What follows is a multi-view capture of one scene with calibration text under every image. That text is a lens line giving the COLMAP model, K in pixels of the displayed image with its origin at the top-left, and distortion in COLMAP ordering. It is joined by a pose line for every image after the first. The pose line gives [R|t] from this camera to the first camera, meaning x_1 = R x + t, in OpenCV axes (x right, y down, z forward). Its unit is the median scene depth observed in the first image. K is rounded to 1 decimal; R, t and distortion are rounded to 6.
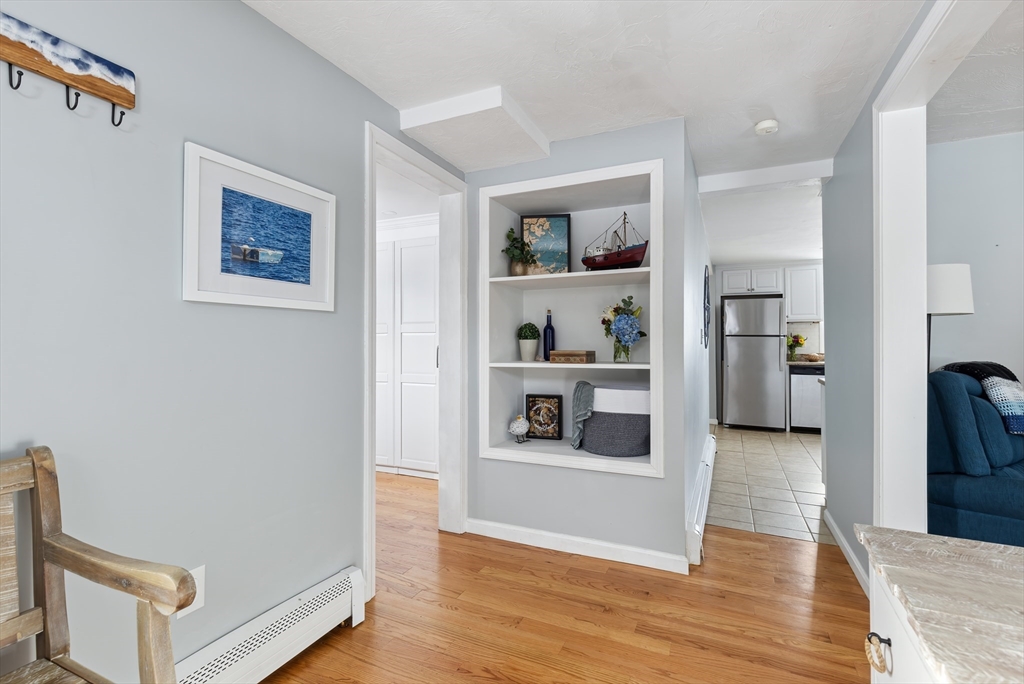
lens RADIAL K [[471.3, 0, 511.0], [0, 471.3, 339.4], [0, 0, 1]] dist [0.015044, -0.000030]
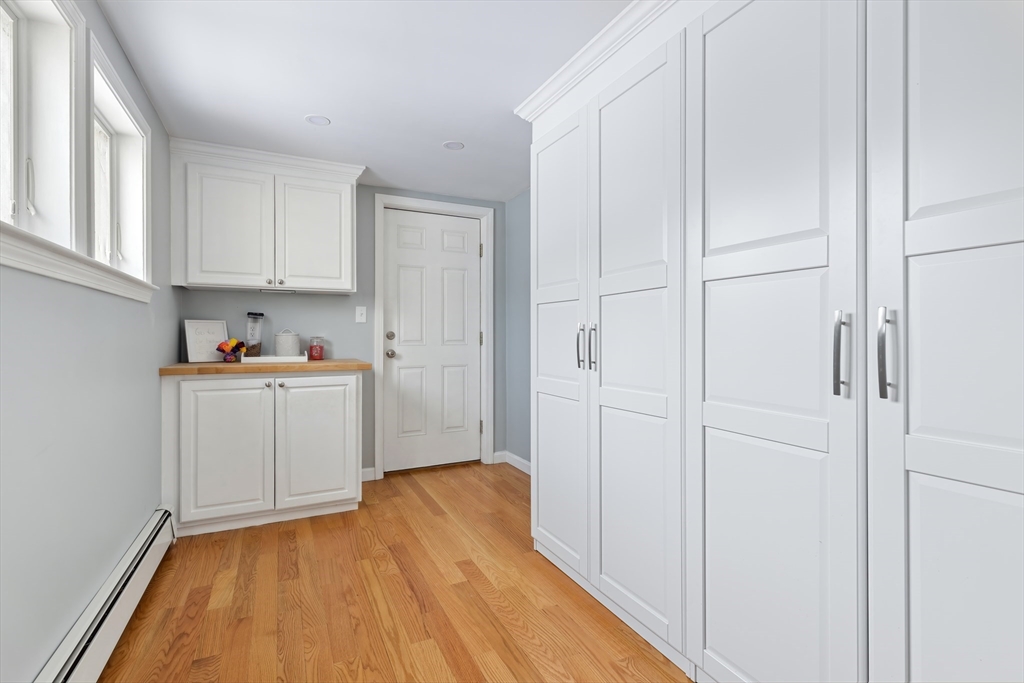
lens RADIAL K [[471.3, 0, 511.1], [0, 471.3, 339.0], [0, 0, 1]] dist [0.015044, -0.000030]
pose [[0.779297, 0.002425, -0.626650, -0.124693], [-0.001359, 0.999997, 0.002180, 0.023448], [0.626653, -0.000848, 0.779298, 0.639395]]
